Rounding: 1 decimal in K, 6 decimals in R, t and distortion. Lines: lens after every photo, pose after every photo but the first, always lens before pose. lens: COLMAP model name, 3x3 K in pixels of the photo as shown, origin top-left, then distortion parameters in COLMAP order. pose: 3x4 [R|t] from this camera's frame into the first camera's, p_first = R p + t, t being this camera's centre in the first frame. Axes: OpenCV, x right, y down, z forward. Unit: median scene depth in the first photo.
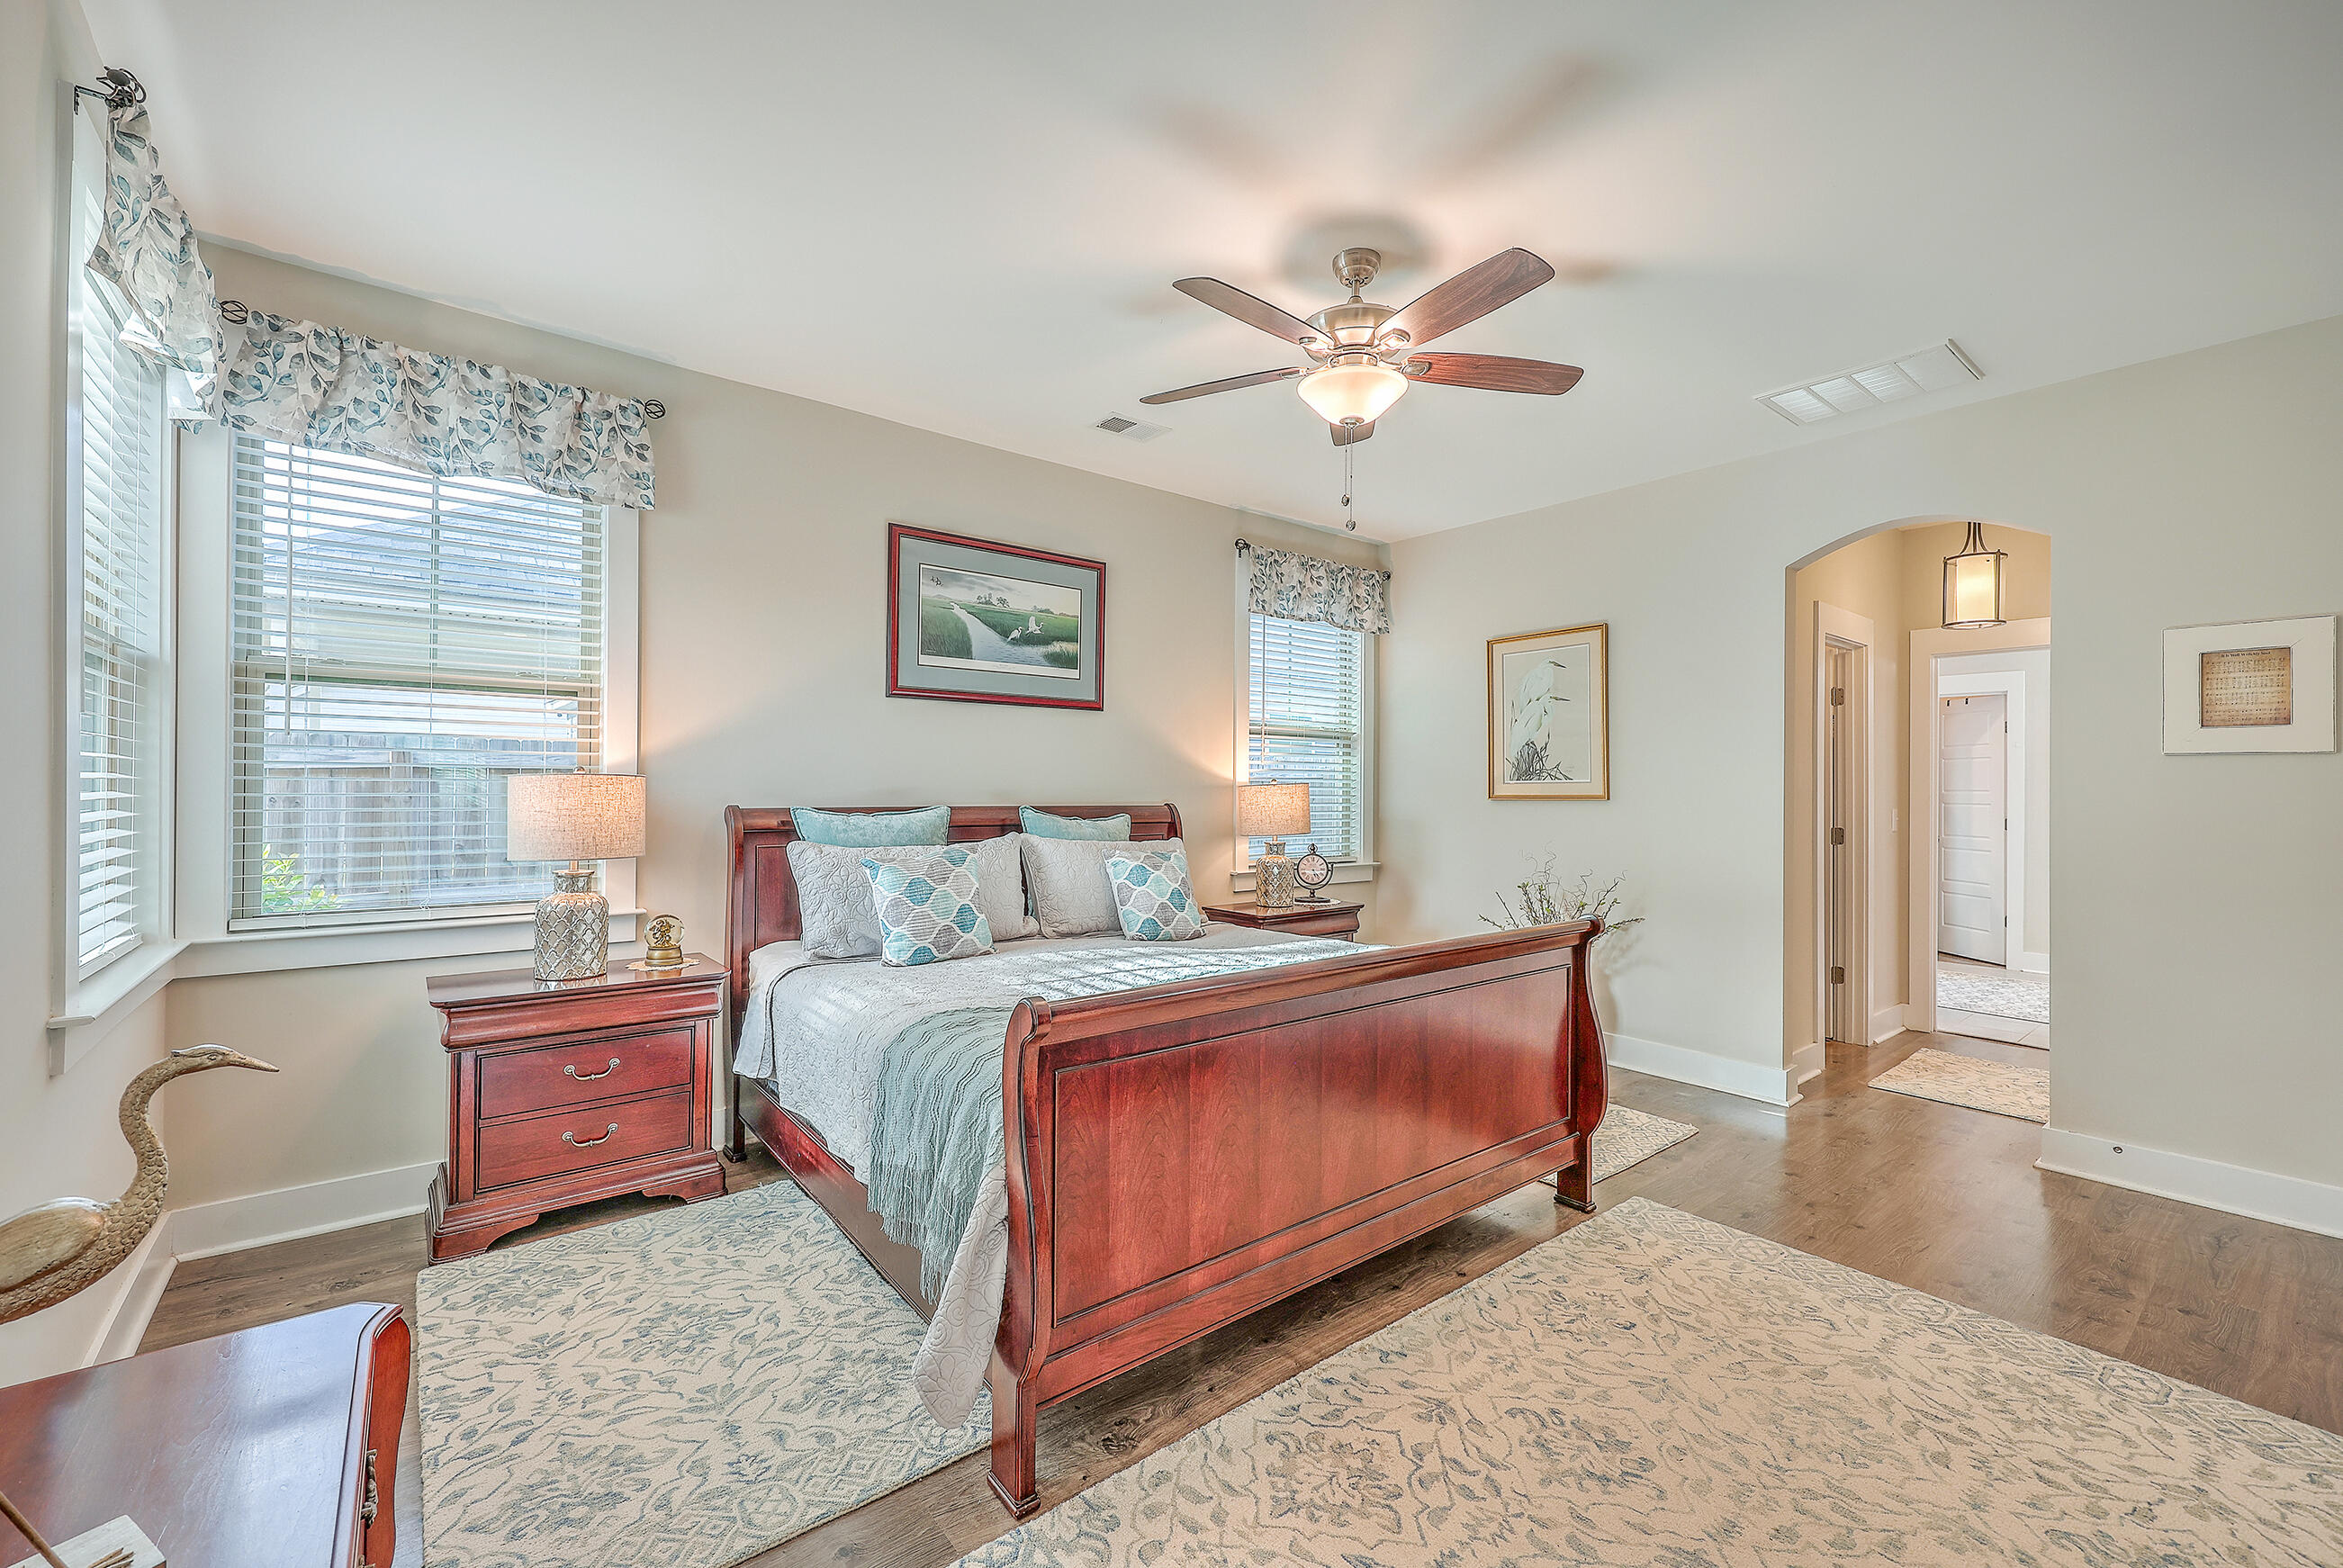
lens RADIAL K [[953.2, 0, 1174.4], [0, 953.2, 780.7], [0, 0, 1]] dist [0.001501, -0.000444]
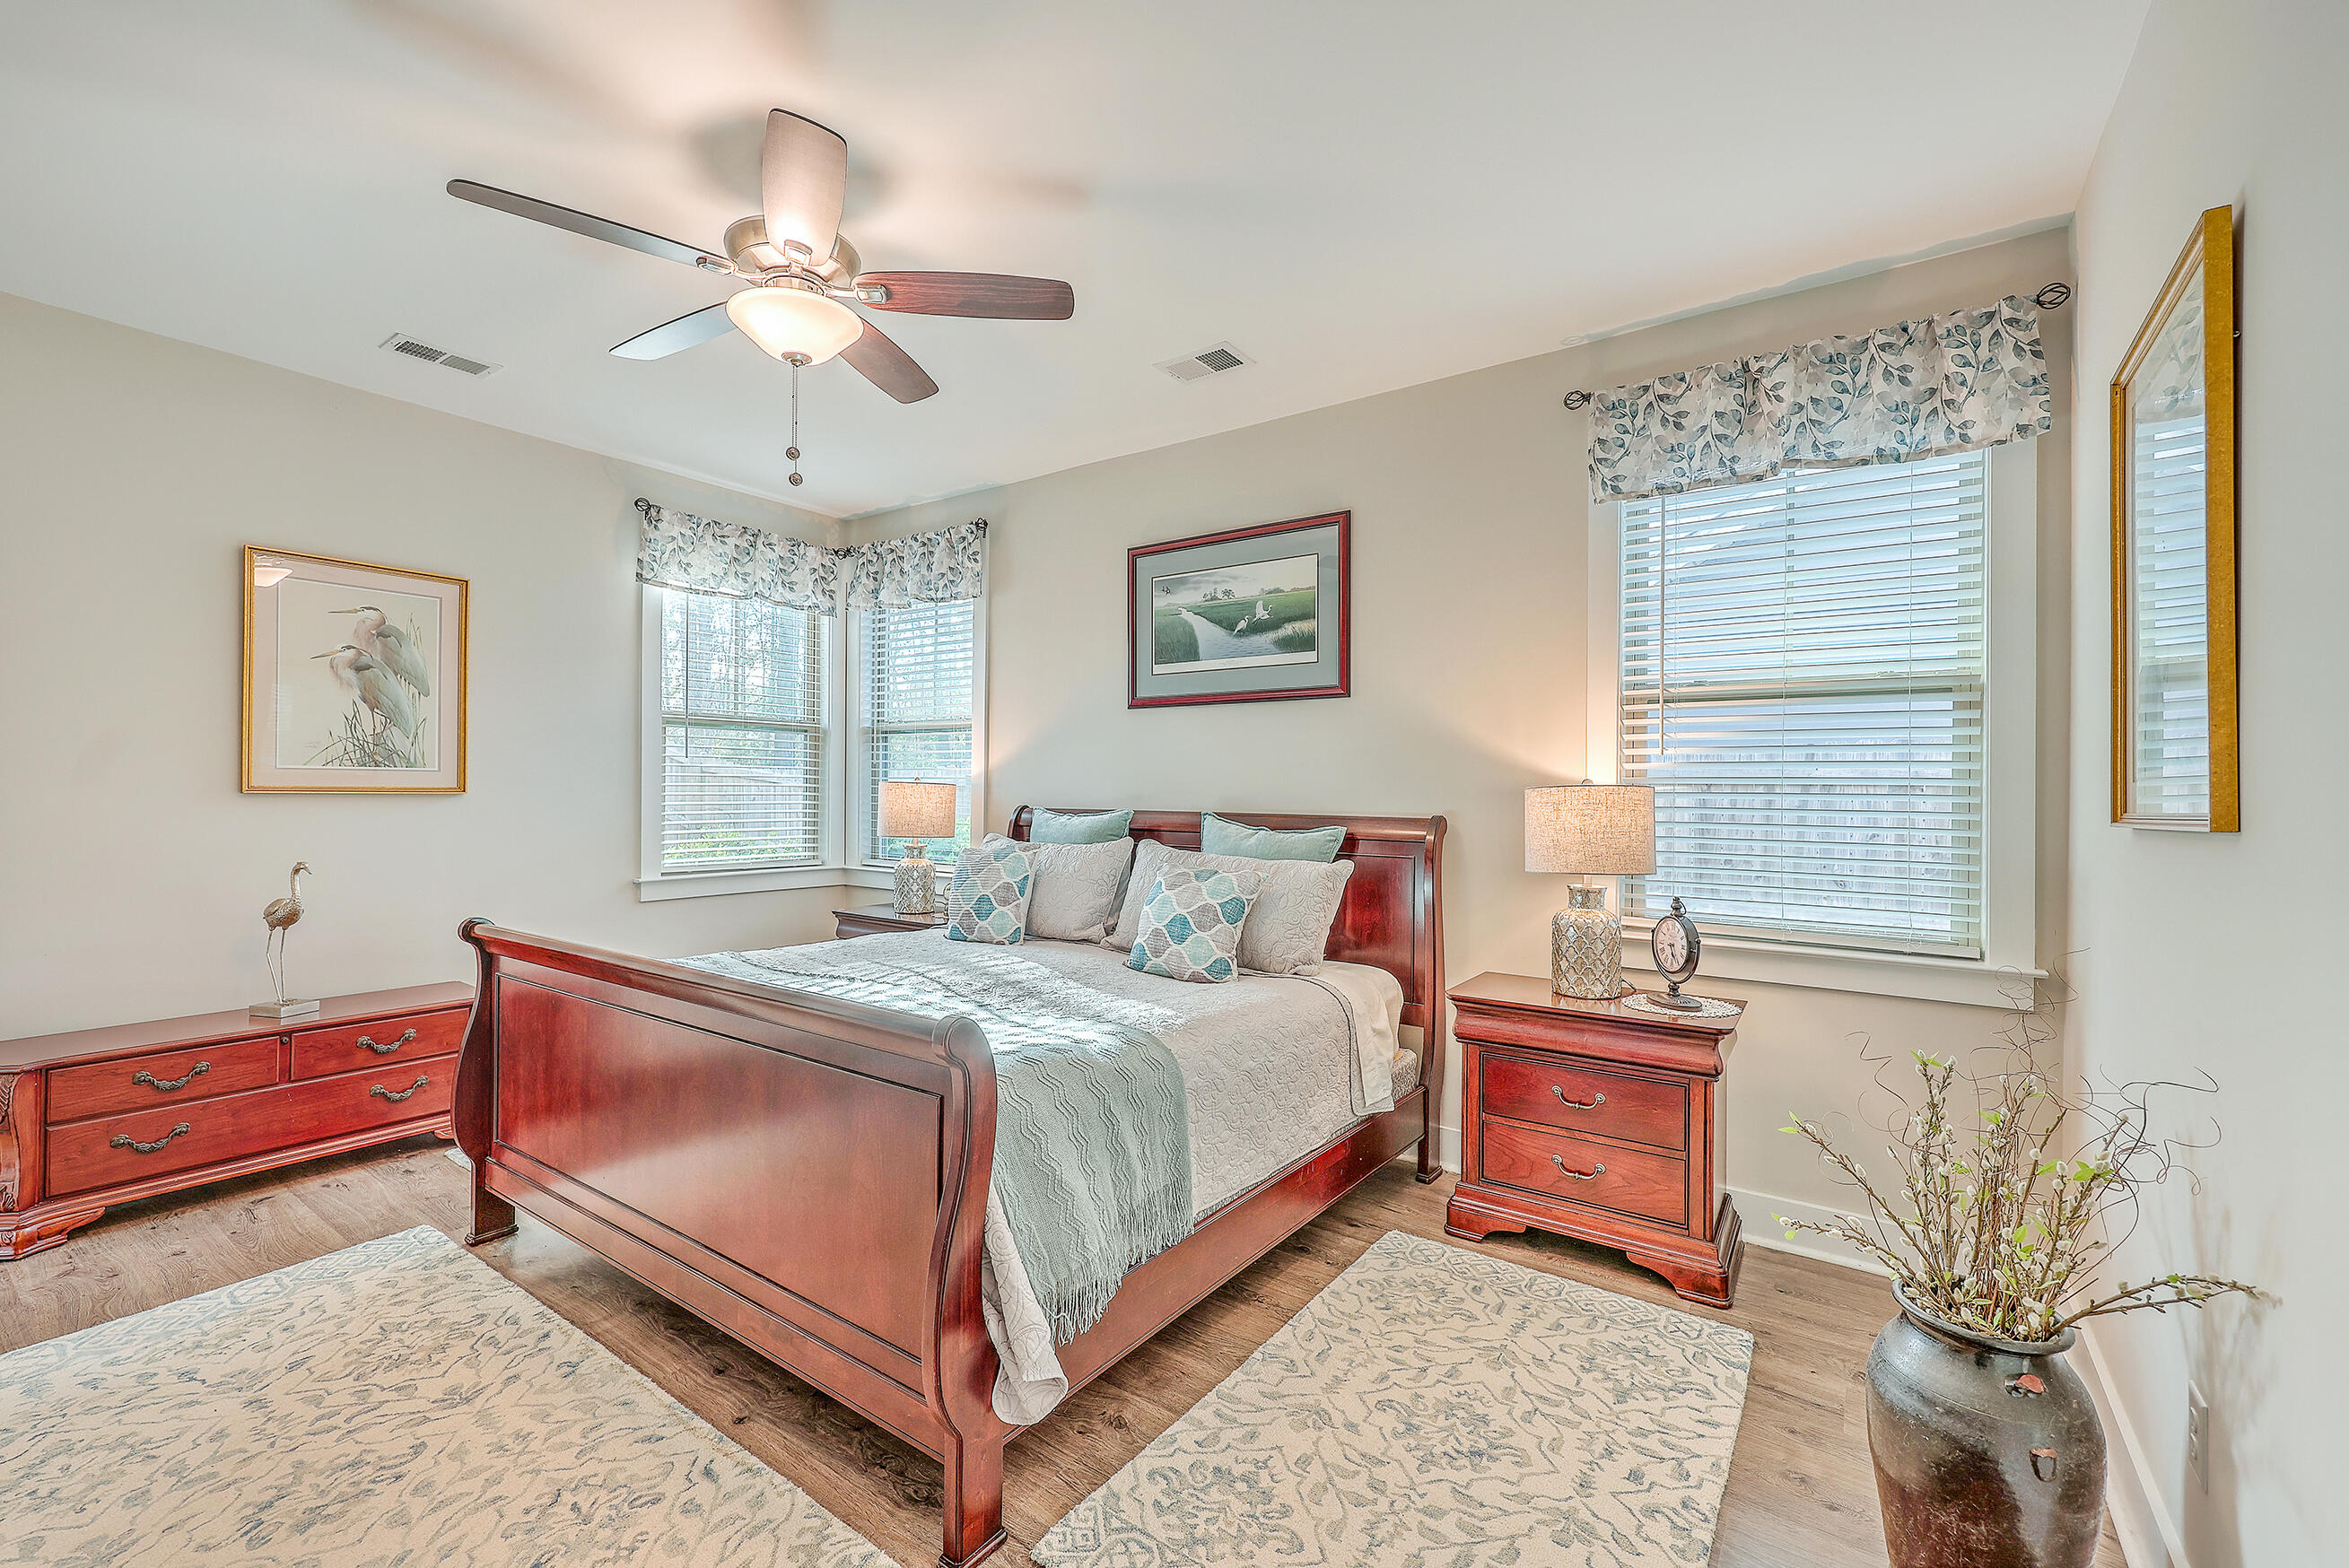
lens RADIAL K [[955.5, 0, 1183.6], [0, 955.5, 791.2], [0, 0, 1]] dist [0.001501, -0.000444]
pose [[0.286192, -0.005180, -0.958158, 0.714118], [-0.002012, 0.999980, -0.006007, 0.011696], [0.958170, 0.003646, 0.286176, 0.702714]]
